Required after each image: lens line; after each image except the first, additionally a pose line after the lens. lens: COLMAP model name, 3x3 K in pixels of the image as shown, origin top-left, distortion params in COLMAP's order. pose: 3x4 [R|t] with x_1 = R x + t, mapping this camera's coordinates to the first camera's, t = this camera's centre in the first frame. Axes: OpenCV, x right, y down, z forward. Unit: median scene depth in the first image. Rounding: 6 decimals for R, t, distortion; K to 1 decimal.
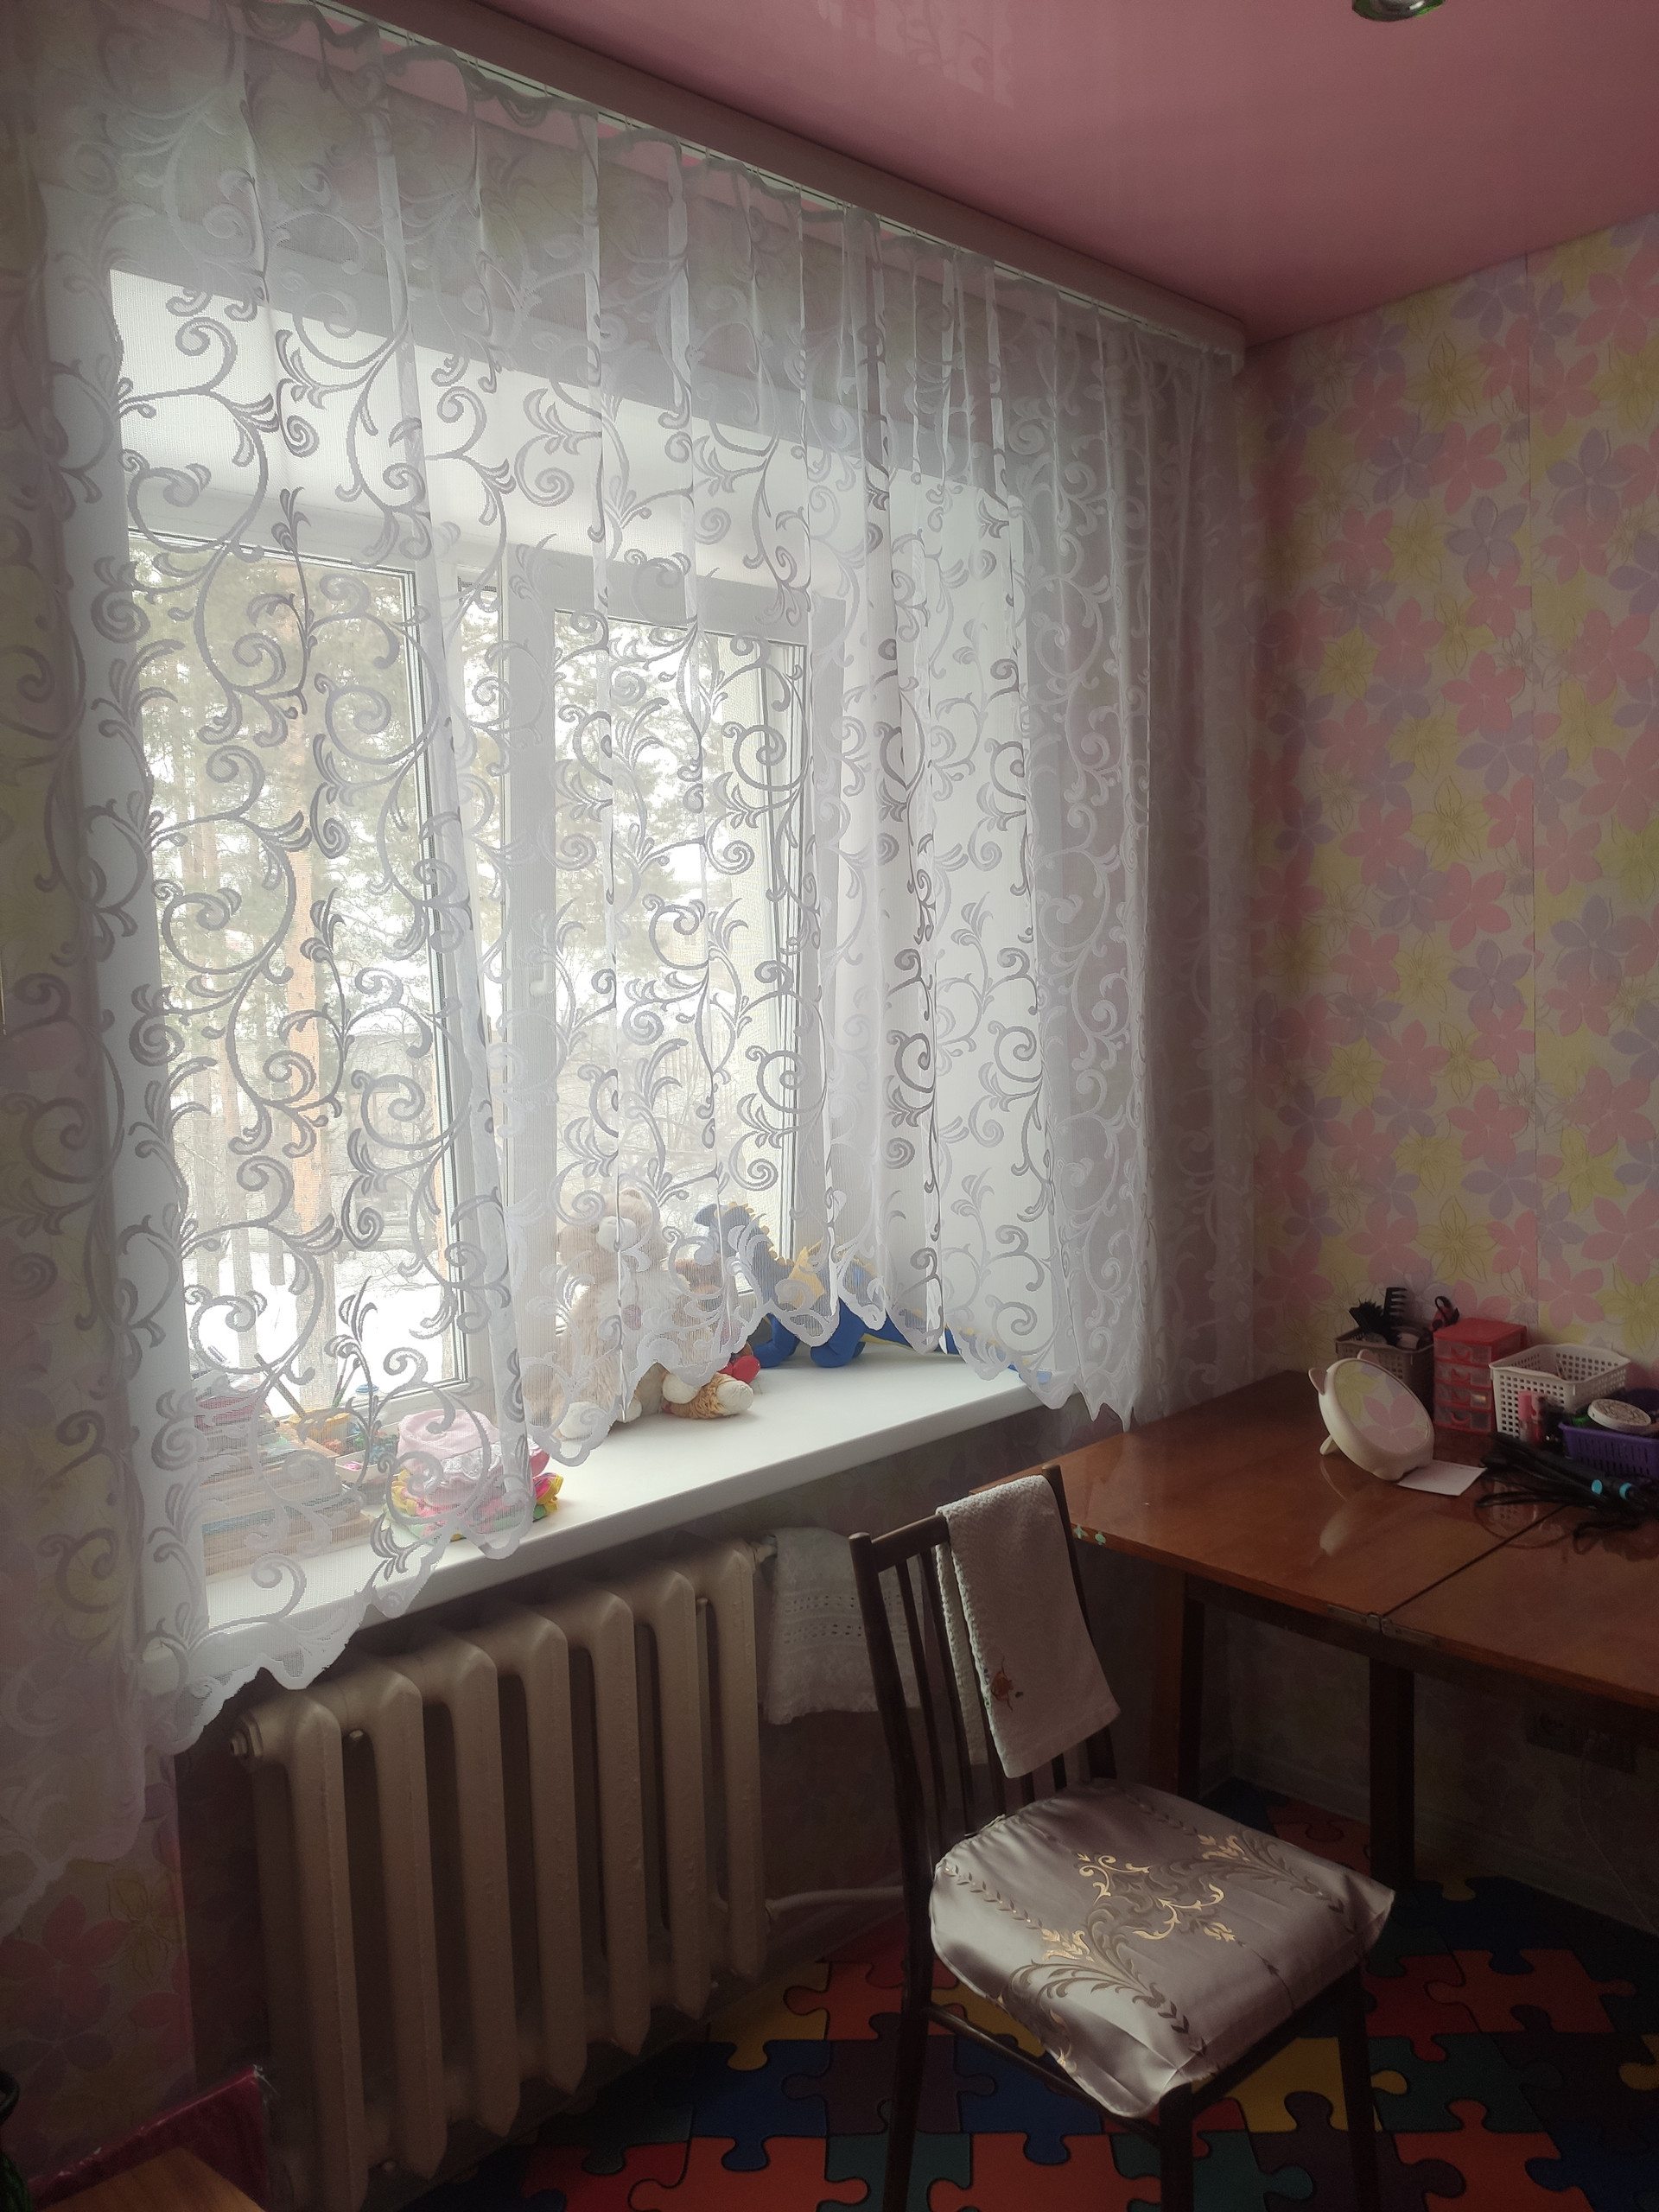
lens RADIAL K [[1613.2, 0, 828.3], [0, 1613.2, 1106.2], [0, 0, 1]] dist [0.010211, -0.005884]
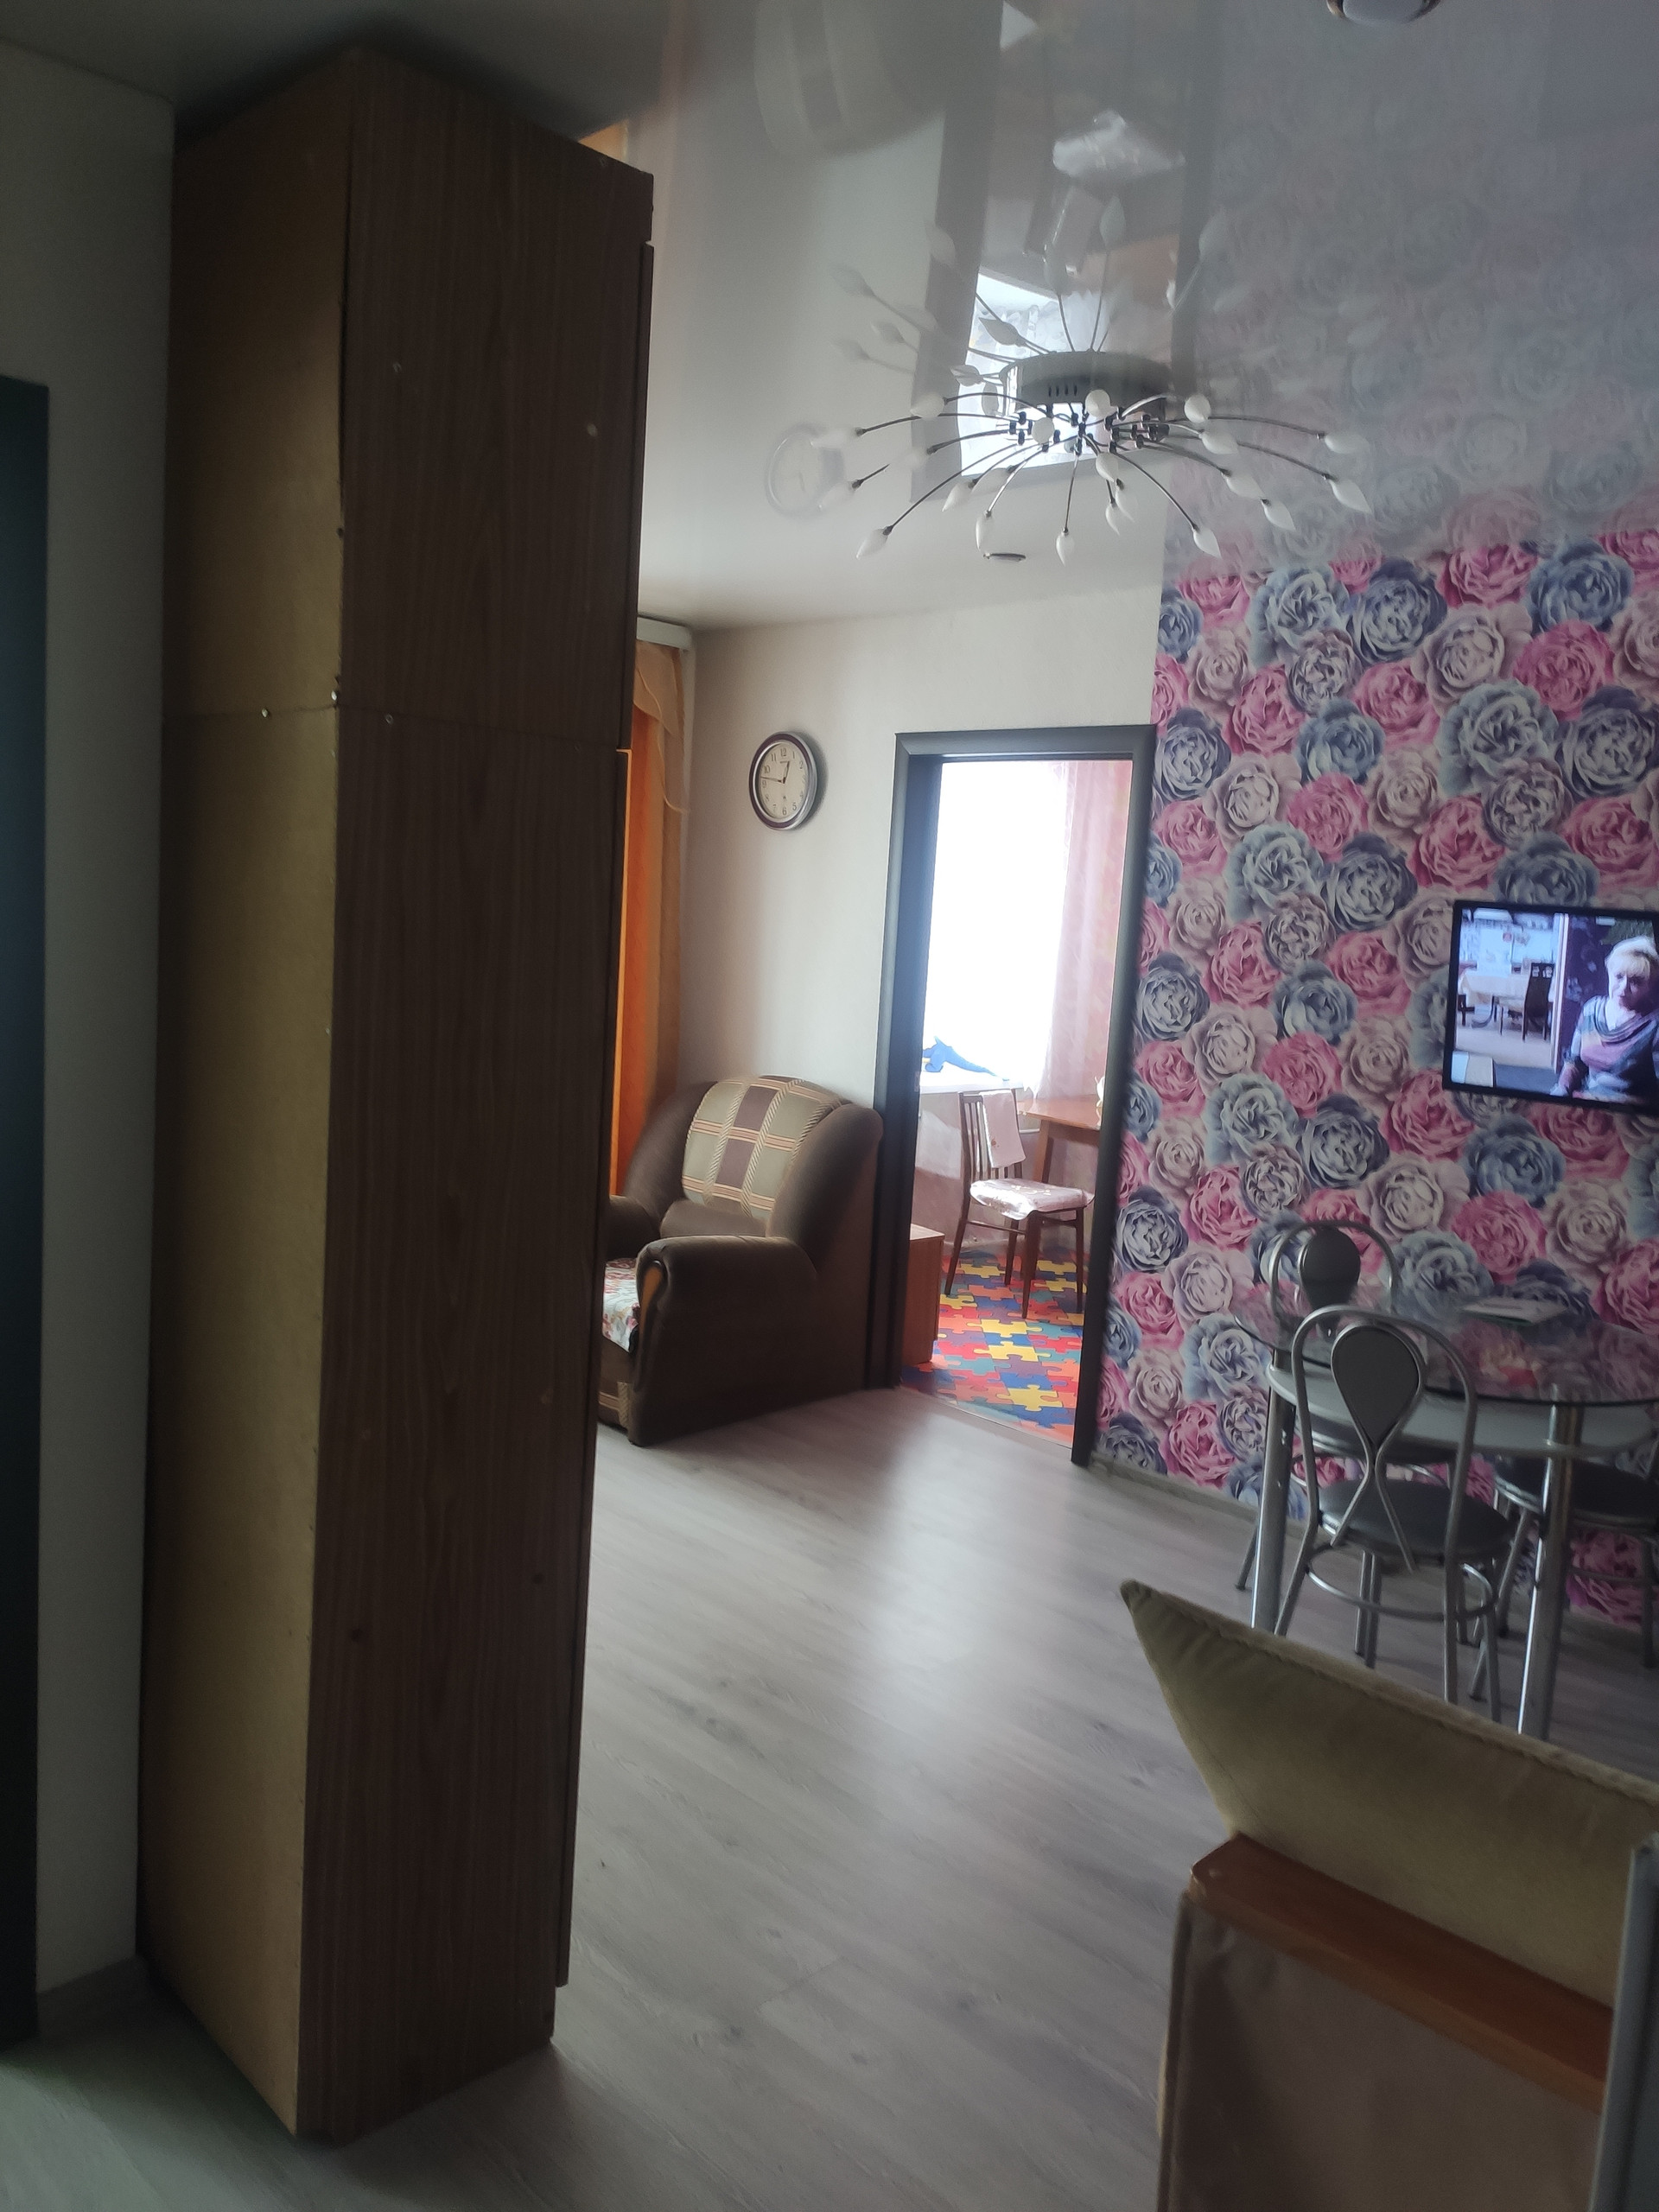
lens RADIAL K [[1613.2, 0, 830.2], [0, 1613.2, 1129.3], [0, 0, 1]] dist [0.010211, -0.005884]
pose [[0.993686, 0.097091, 0.056224, -0.233076], [-0.100056, 0.993592, 0.052567, 0.094846], [-0.050760, -0.057861, 0.997033, -1.293556]]
